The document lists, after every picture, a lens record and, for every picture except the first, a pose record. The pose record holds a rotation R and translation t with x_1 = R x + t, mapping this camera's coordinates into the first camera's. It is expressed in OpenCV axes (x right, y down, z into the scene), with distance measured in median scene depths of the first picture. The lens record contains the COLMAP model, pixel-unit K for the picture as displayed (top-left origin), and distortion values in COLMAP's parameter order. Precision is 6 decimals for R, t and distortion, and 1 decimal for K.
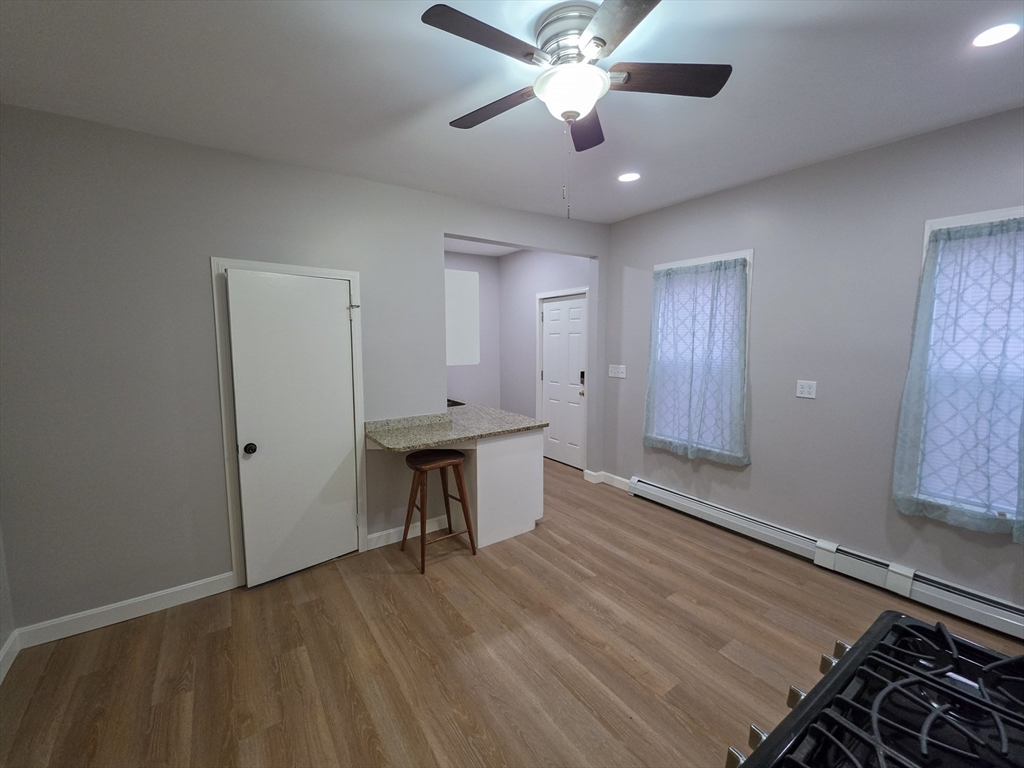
lens RADIAL K [[440.3, 0, 509.5], [0, 440.3, 384.1], [0, 0, 1]] dist [-0.000184, -0.001618]
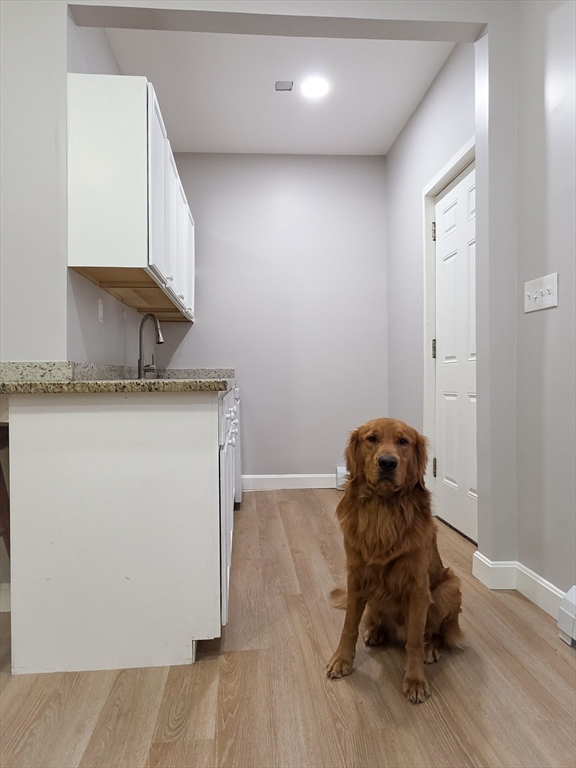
lens RADIAL K [[530.2, 0, 268.7], [0, 530.2, 379.9], [0, 0, 1]] dist [0.010811, 0.000080]
pose [[0.852612, 0.000177, -0.522545, 0.280691], [-0.055022, 0.994471, -0.089440, 0.097626], [0.519640, 0.105009, 0.847907, 0.492030]]
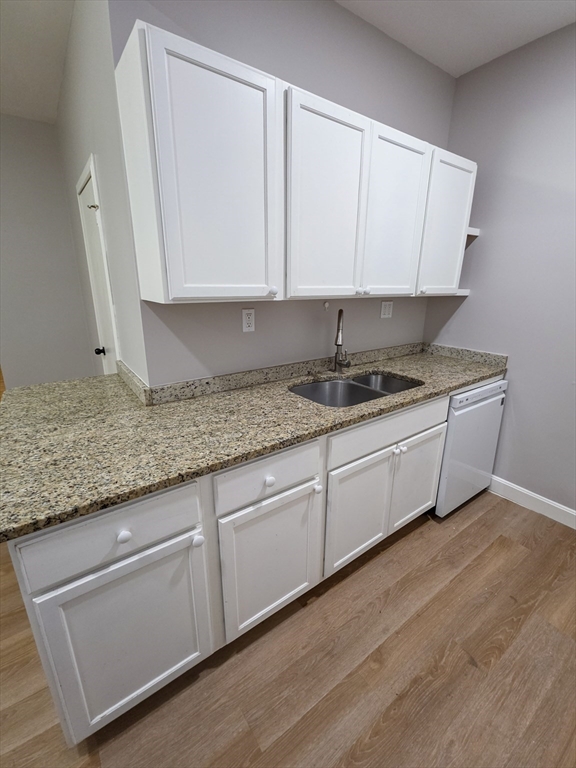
lens RADIAL K [[330.2, 0, 289.3], [0, 330.2, 381.1], [0, 0, 1]] dist [-0.000184, -0.001618]
pose [[0.021810, 0.286618, -0.957797, 0.199856], [-0.113397, 0.952551, 0.282466, -0.064544], [0.993310, 0.102451, 0.053276, 0.913570]]
